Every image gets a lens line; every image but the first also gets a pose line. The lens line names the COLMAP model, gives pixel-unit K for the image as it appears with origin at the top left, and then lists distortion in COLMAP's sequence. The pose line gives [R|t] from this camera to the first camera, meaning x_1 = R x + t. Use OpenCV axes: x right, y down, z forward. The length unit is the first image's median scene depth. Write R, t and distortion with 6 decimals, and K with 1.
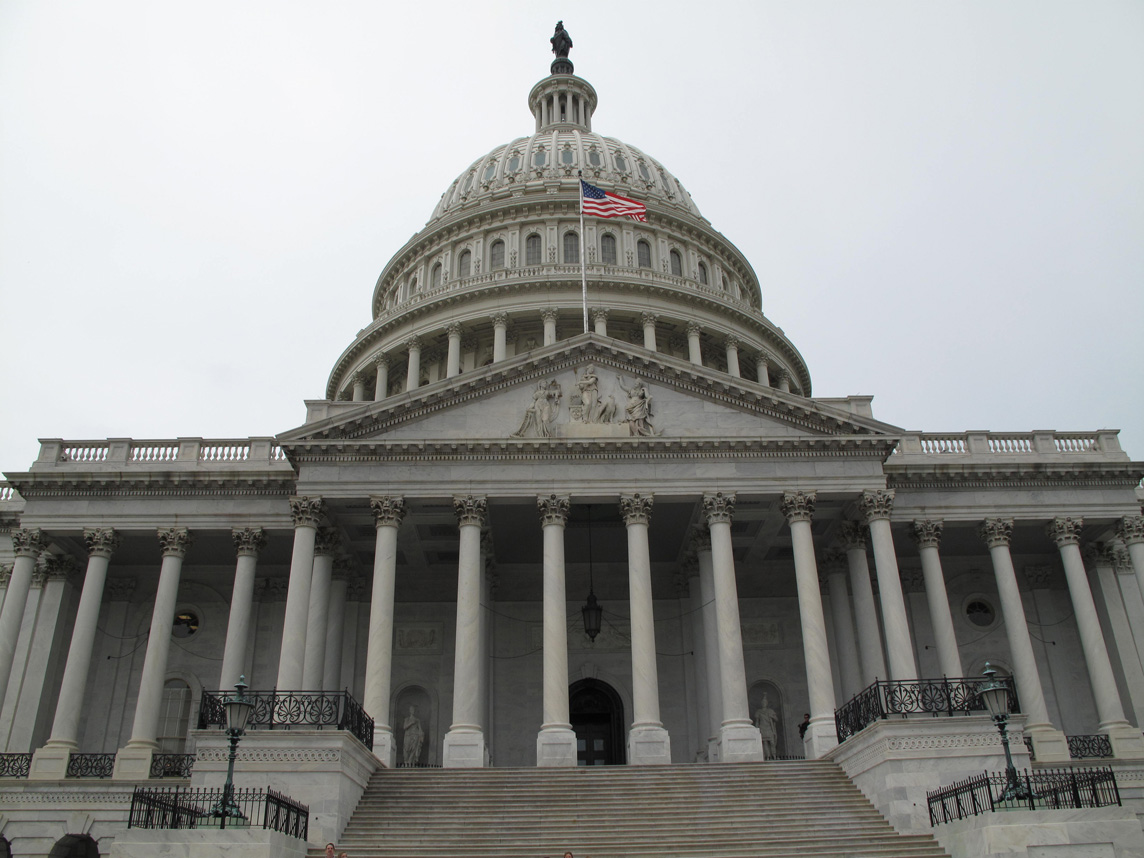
lens RADIAL K [[961.9, 0, 577.1], [0, 961.9, 441.5], [0, 0, 1]] dist [-0.146075, 0.114000]
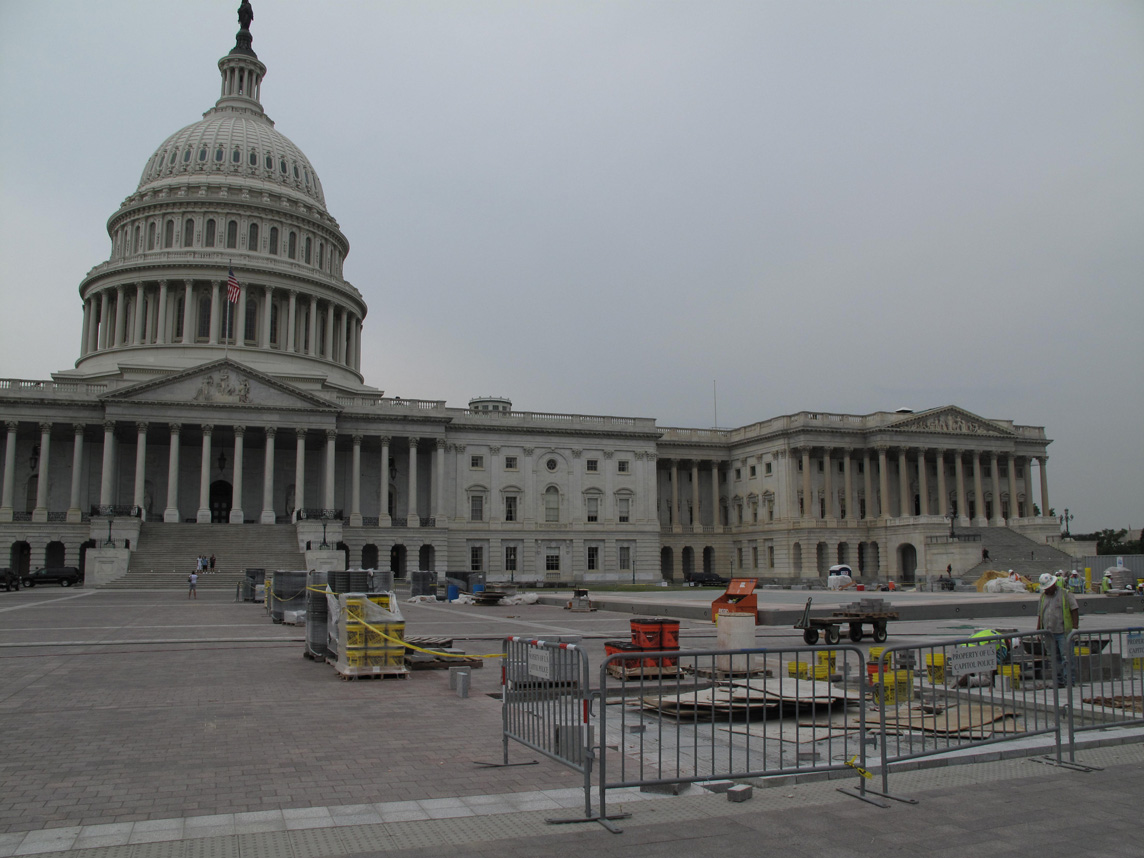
lens RADIAL K [[961.9, 0, 577.1], [0, 961.9, 441.5], [0, 0, 1]] dist [-0.146075, 0.114000]
pose [[0.942139, 0.056999, 0.330340, 0.076044], [-0.161062, 0.941211, 0.296951, -0.798653], [-0.293994, -0.332975, 0.895933, -1.583592]]
